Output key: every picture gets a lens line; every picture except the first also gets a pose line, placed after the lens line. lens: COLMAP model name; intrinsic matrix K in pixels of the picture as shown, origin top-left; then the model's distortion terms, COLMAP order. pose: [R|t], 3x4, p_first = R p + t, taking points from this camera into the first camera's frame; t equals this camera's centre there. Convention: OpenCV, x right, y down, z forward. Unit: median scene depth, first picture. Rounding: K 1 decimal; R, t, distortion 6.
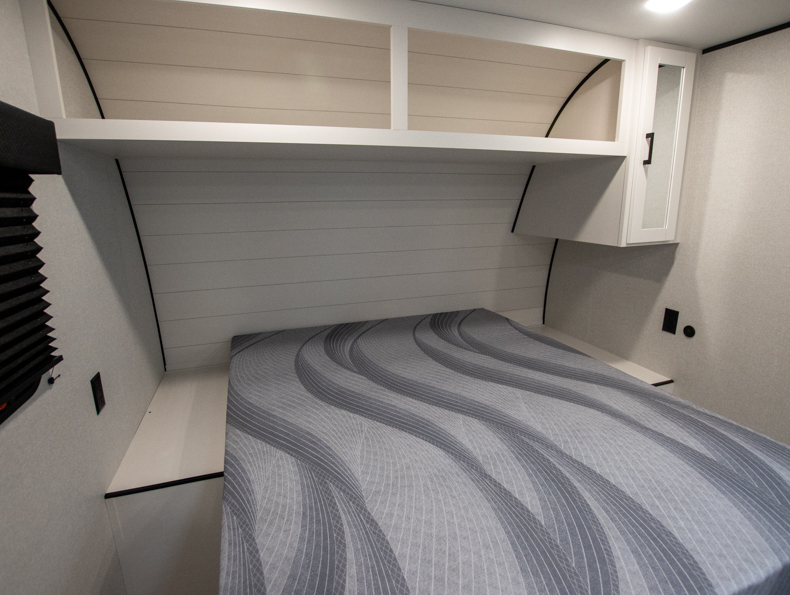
lens RADIAL K [[410.4, 0, 394.5], [0, 410.4, 297.8], [0, 0, 1]] dist [-0.032975, 0.004448]
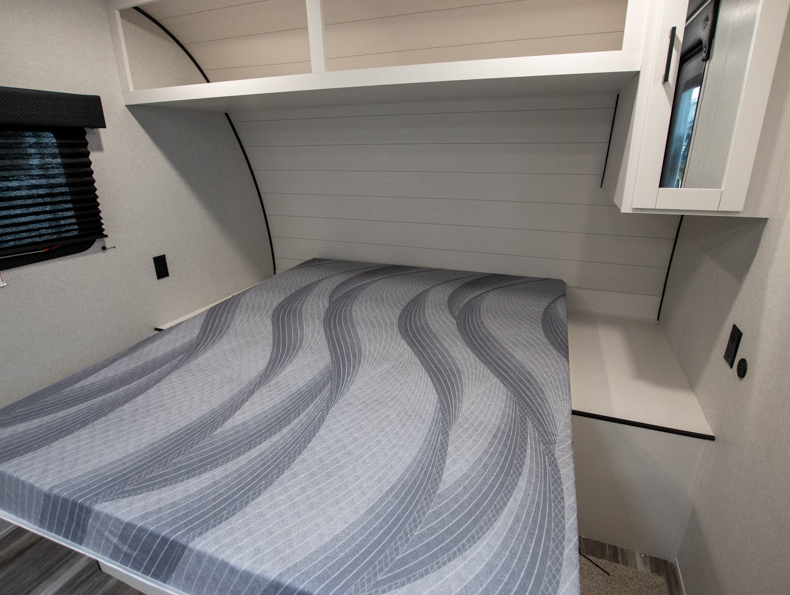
lens RADIAL K [[410.4, 0, 398.9], [0, 410.4, 299.5], [0, 0, 1]] dist [-0.032975, 0.004448]
pose [[0.766303, 0.225022, -0.601785, 0.899219], [-0.148558, 0.973335, 0.174783, -0.059303], [0.625068, -0.044536, 0.779299, 0.292818]]
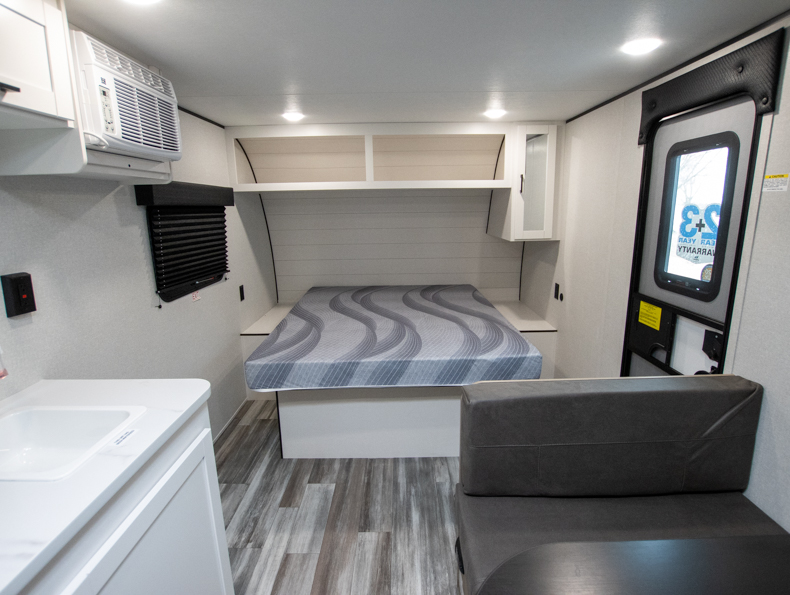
lens RADIAL K [[410.4, 0, 399.0], [0, 410.4, 296.9], [0, 0, 1]] dist [-0.032975, 0.004448]
pose [[0.945769, 0.068146, -0.317613, 0.849501], [-0.073018, 0.997325, -0.003444, 0.178886], [0.316528, 0.026448, 0.948214, -0.929962]]
